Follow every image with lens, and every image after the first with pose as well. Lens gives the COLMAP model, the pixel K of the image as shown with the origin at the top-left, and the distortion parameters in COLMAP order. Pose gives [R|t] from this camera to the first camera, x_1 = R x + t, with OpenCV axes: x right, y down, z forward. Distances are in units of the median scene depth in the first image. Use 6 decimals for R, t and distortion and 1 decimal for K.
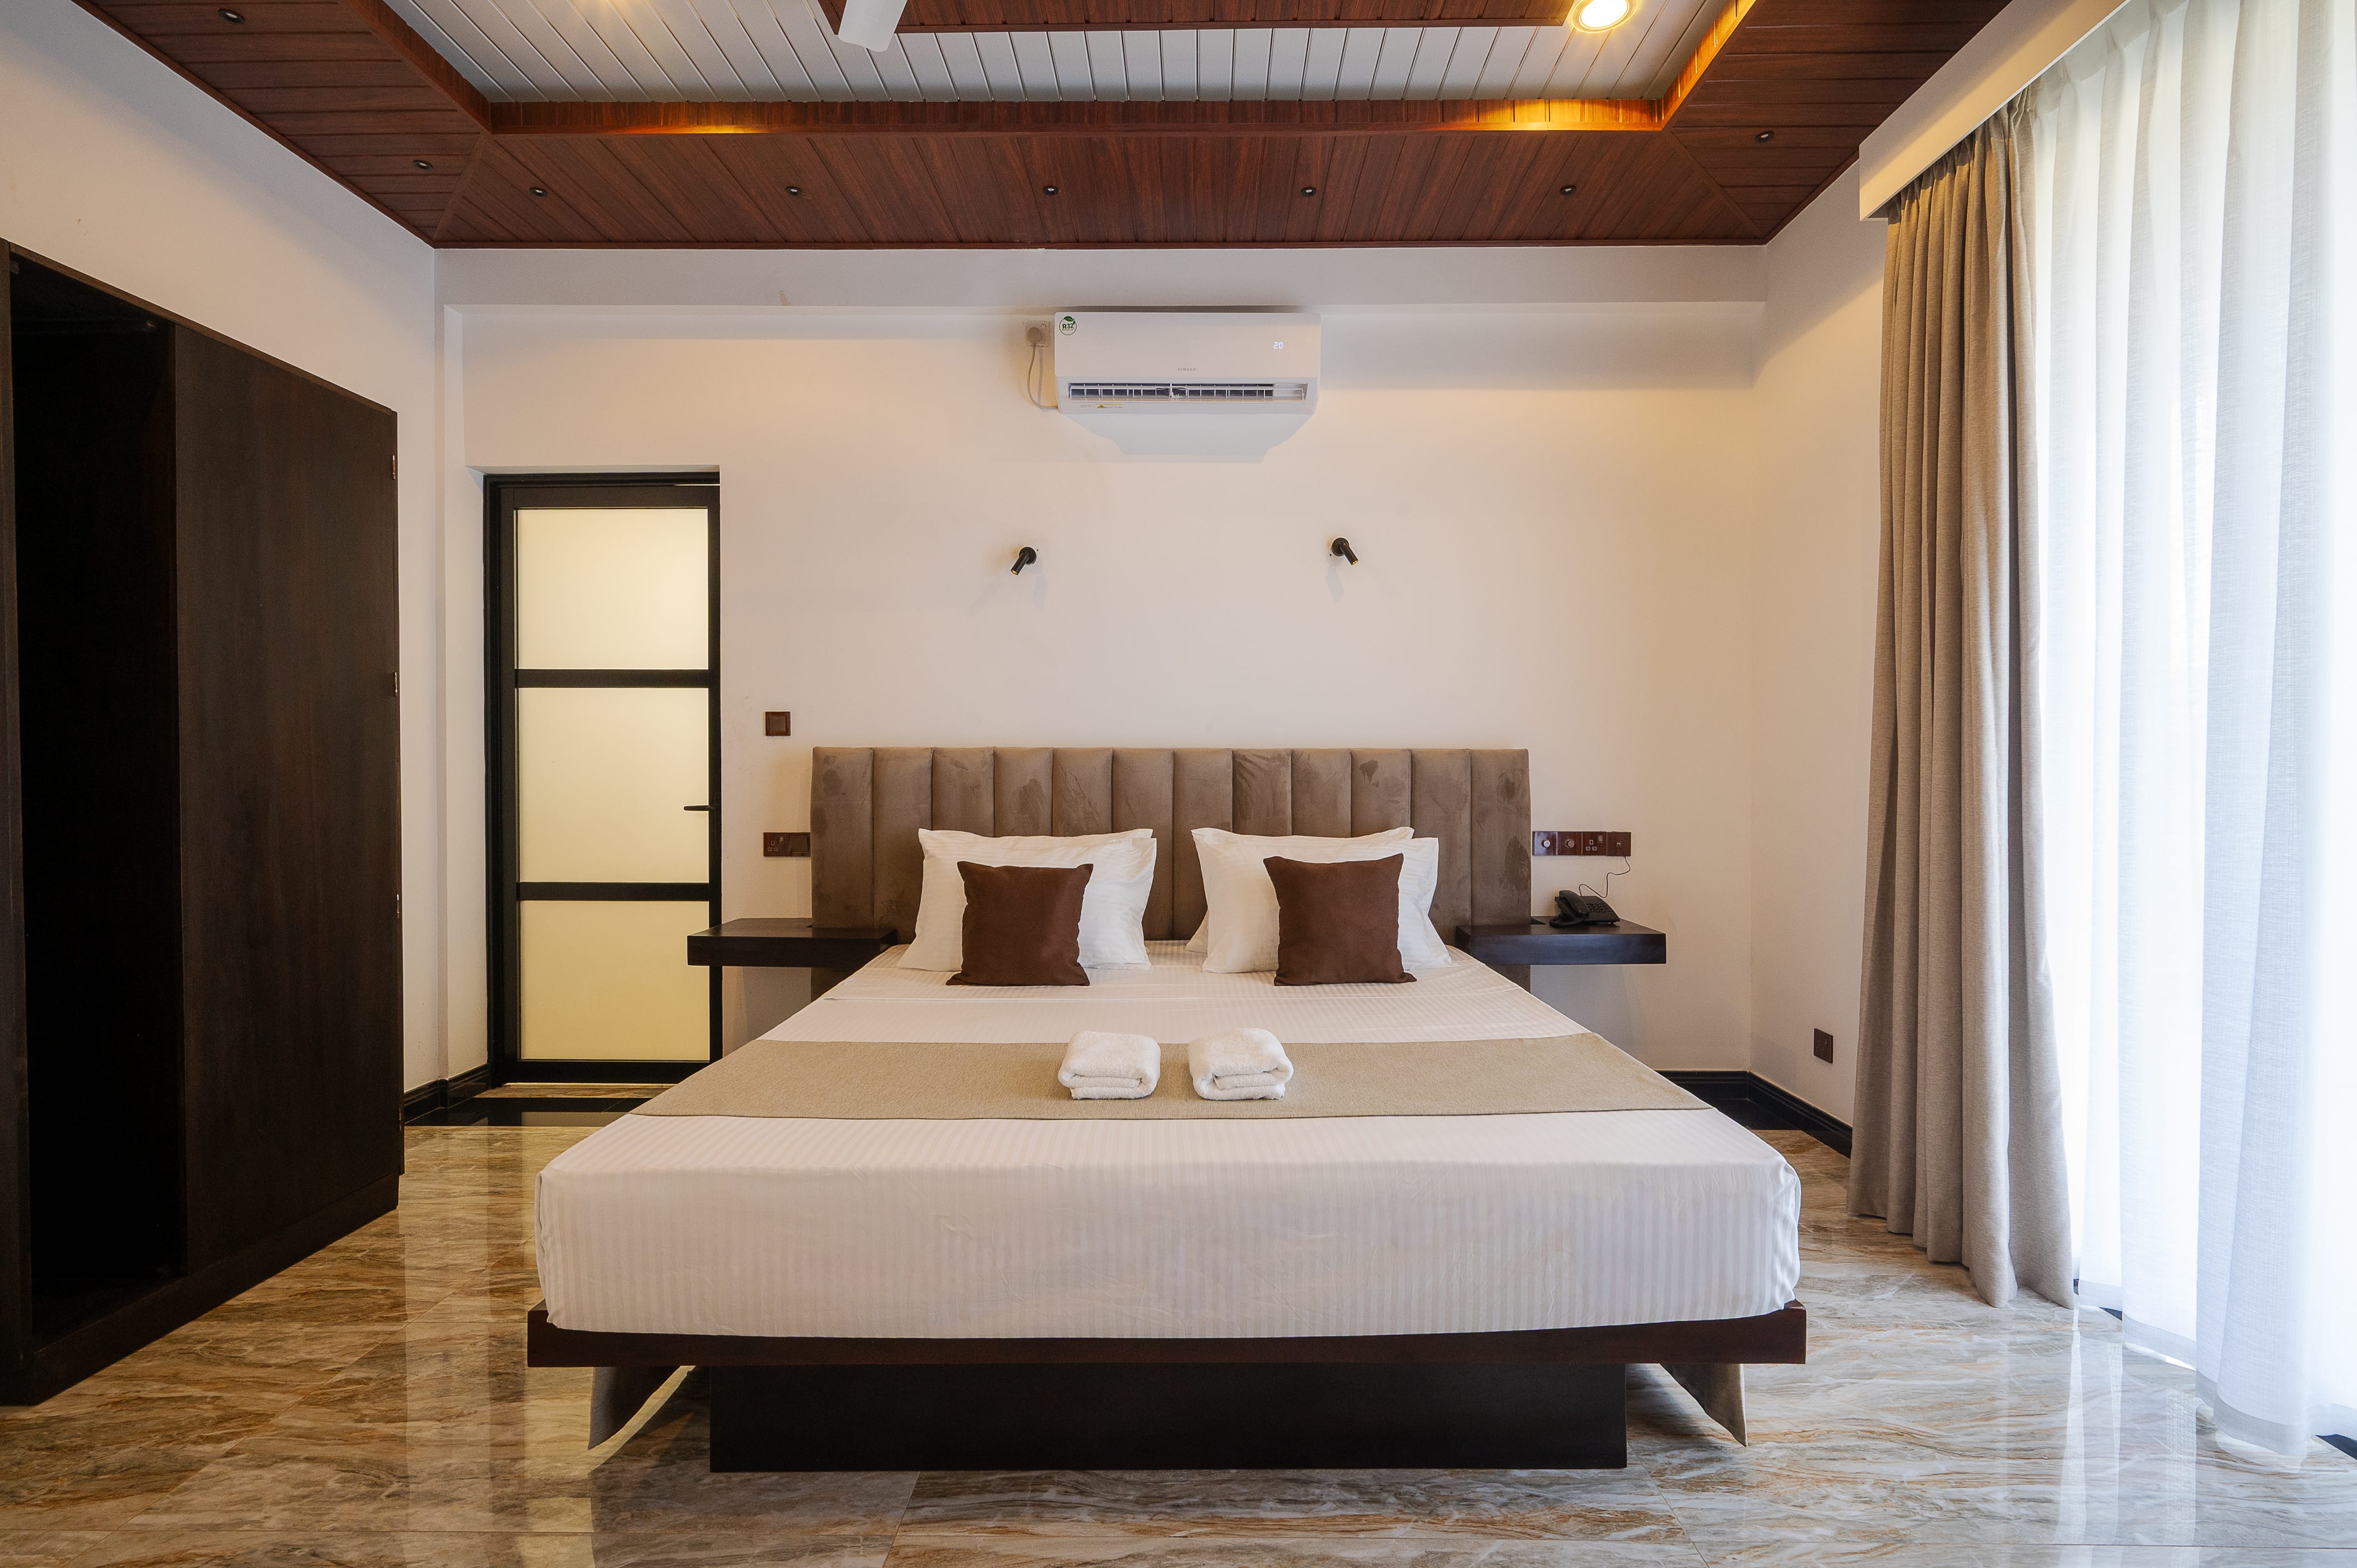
lens RADIAL K [[1062.7, 0, 1190.3], [0, 1062.7, 776.6], [0, 0, 1]] dist [0.000084, 0.000879]
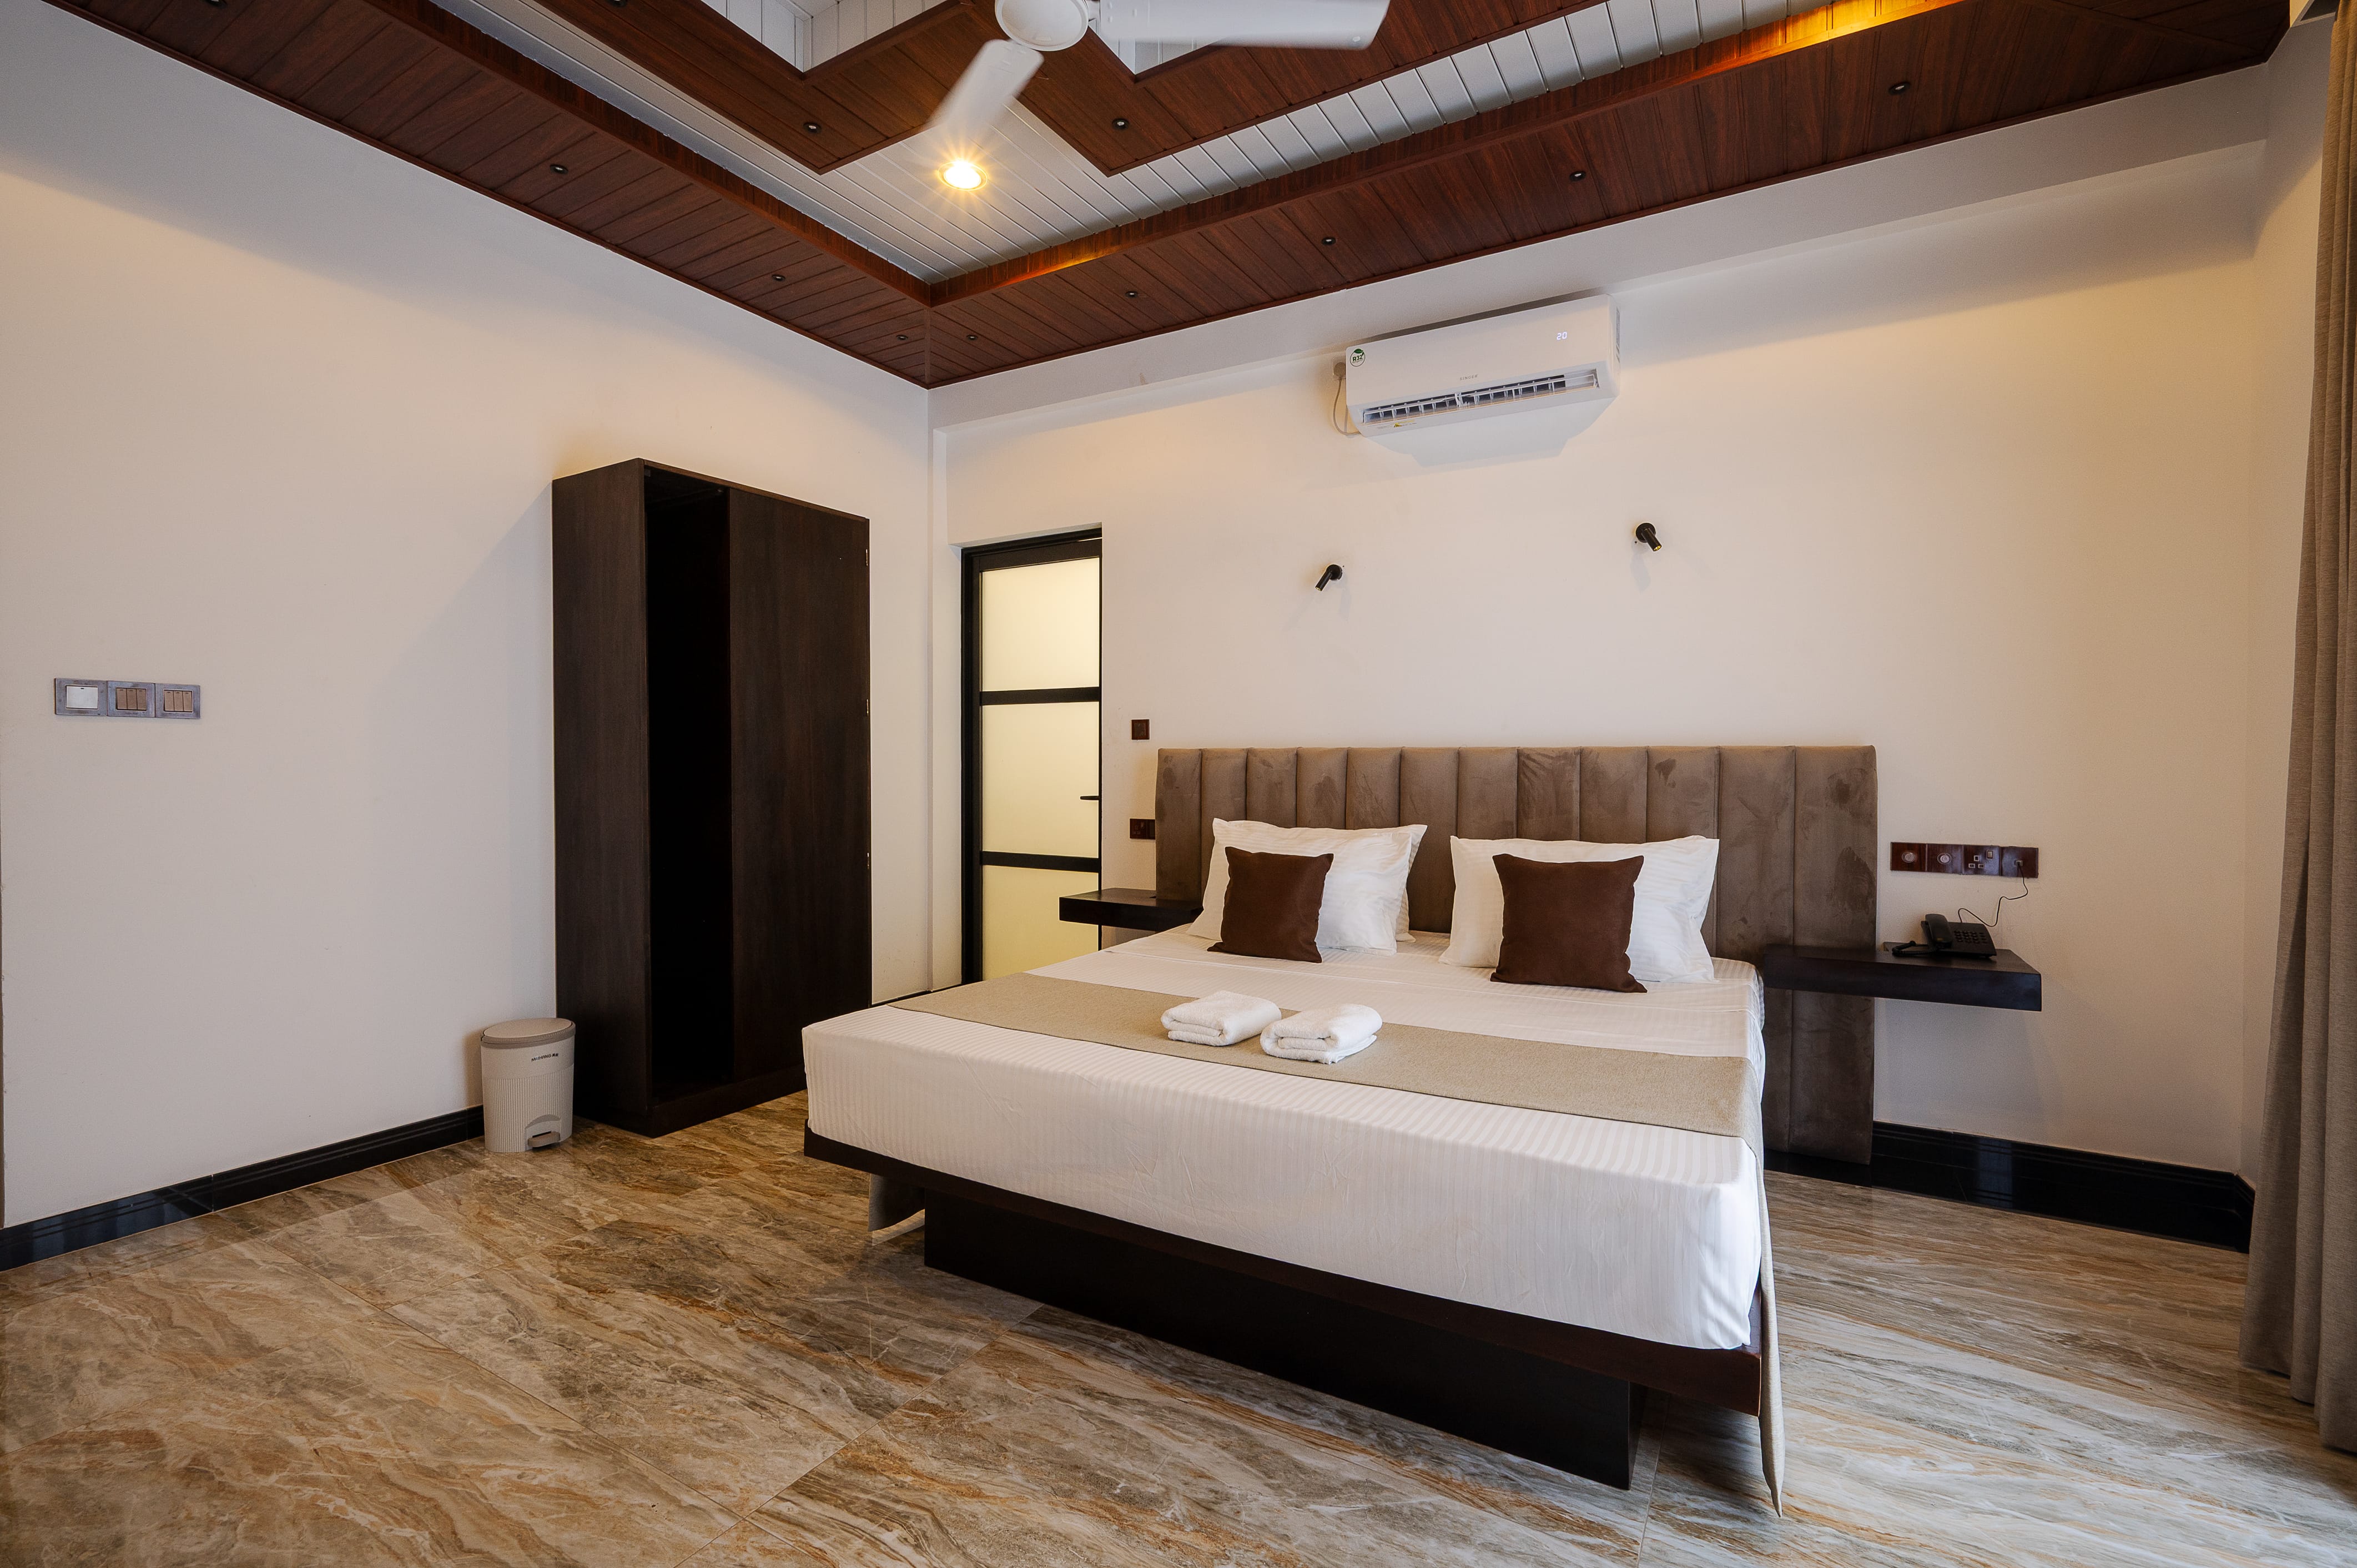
lens RADIAL K [[1062.7, 0, 1190.3], [0, 1062.7, 776.6], [0, 0, 1]] dist [0.000084, 0.000879]
pose [[0.862422, 0.007105, -0.506140, 0.333480], [-0.006222, 0.999975, 0.003435, -0.000531], [0.506152, 0.000187, 0.862444, -0.022327]]
